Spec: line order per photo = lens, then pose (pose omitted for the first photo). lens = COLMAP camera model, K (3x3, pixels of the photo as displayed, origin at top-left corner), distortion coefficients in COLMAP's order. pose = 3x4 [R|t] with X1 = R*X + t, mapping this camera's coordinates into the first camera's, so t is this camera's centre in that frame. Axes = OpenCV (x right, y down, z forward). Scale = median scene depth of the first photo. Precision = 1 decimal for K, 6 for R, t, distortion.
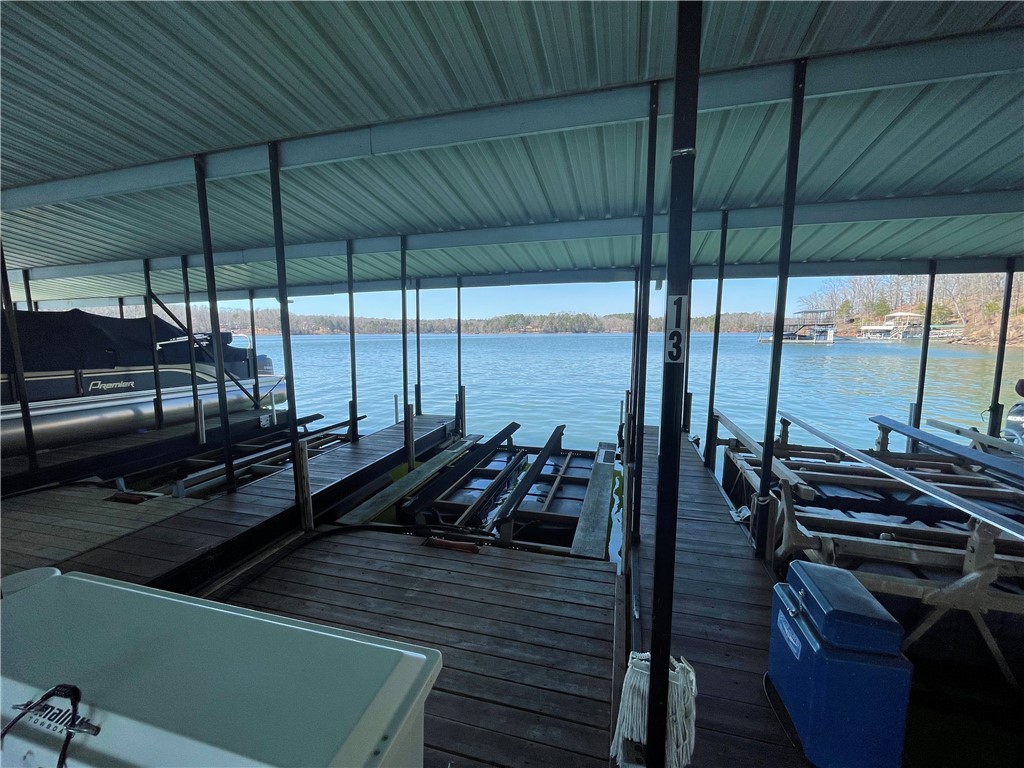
lens RADIAL K [[402.0, 0, 516.7], [0, 402.0, 381.9], [0, 0, 1]] dist [-0.005116, 0.000992]
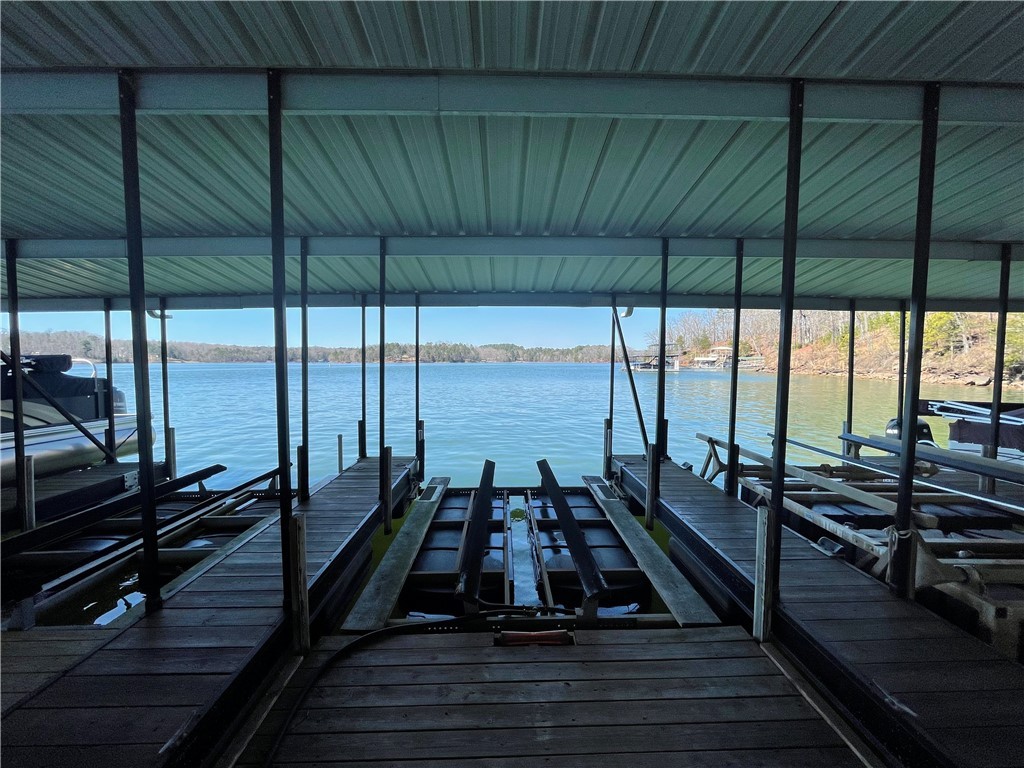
lens RADIAL K [[402.0, 0, 509.8], [0, 402.0, 383.4], [0, 0, 1]] dist [-0.005116, 0.000992]
pose [[0.959367, -0.010432, 0.281967, -0.328132], [0.029959, 0.997434, -0.065028, -0.012784], [-0.280565, 0.070833, 0.957218, 0.215163]]
